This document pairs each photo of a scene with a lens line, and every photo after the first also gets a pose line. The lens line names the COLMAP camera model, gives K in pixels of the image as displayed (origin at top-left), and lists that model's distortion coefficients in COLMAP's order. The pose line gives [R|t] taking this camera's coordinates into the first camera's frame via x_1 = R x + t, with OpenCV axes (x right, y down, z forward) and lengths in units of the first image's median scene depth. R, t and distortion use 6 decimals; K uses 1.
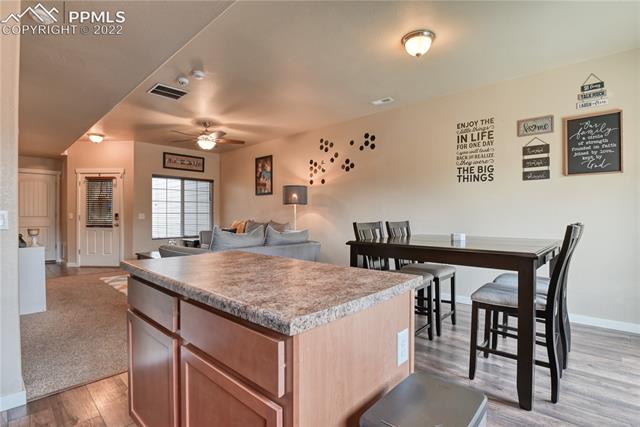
lens RADIAL K [[309.6, 0, 317.7], [0, 309.6, 215.7], [0, 0, 1]] dist [-0.016520, -0.003818]
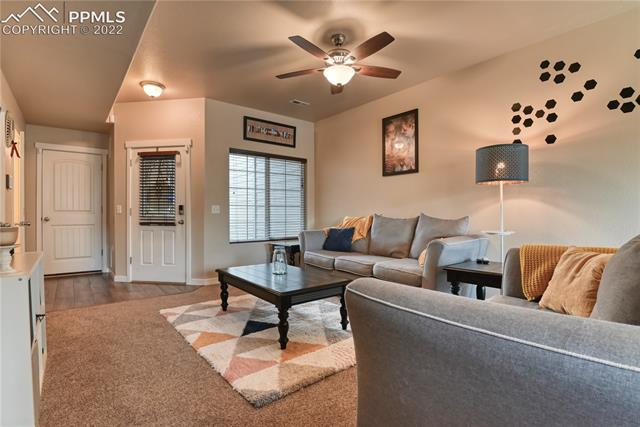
lens RADIAL K [[309.6, 0, 322.0], [0, 309.6, 215.2], [0, 0, 1]] dist [-0.016520, -0.003818]
pose [[0.992628, -0.003786, -0.121140, -0.258581], [0.003860, 0.999992, 0.000377, 0.015713], [0.121138, -0.000842, 0.992635, 0.354720]]
